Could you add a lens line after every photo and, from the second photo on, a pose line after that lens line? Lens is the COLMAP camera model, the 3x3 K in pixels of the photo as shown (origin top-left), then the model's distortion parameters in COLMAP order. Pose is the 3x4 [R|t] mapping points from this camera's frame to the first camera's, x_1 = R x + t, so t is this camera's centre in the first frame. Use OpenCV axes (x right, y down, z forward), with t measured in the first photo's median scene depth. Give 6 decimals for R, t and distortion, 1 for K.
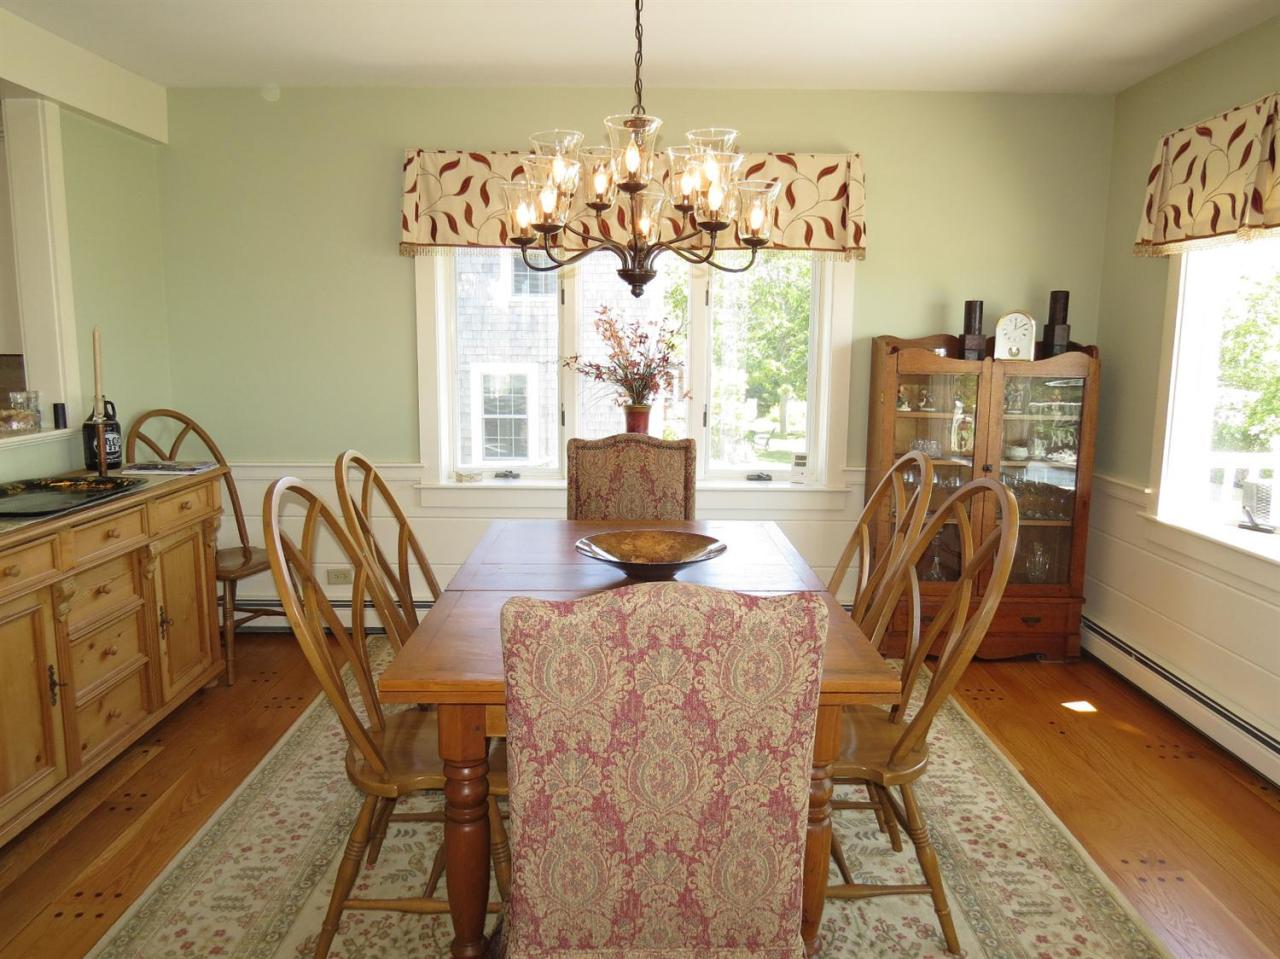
lens RADIAL K [[916.4, 0, 640.0], [0, 916.4, 479.5], [0, 0, 1]] dist [-0.028066, 0.007886]
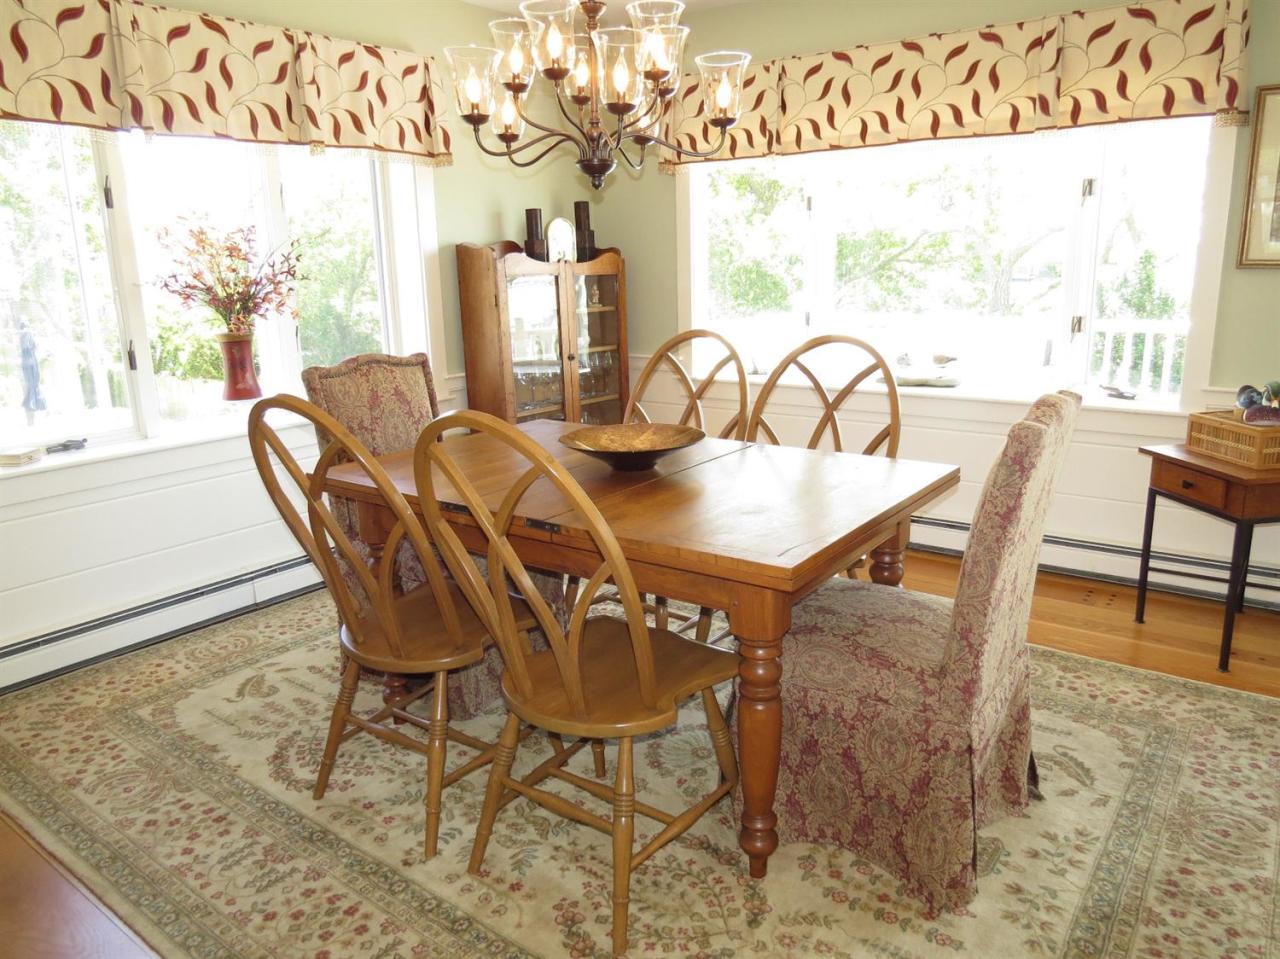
lens RADIAL K [[916.4, 0, 640.0], [0, 916.4, 479.5], [0, 0, 1]] dist [-0.028066, 0.007886]
pose [[0.600231, -0.211034, 0.771484, -0.487096], [0.151729, 0.977092, 0.149228, -0.020520], [-0.785303, 0.027485, 0.618501, 0.222122]]
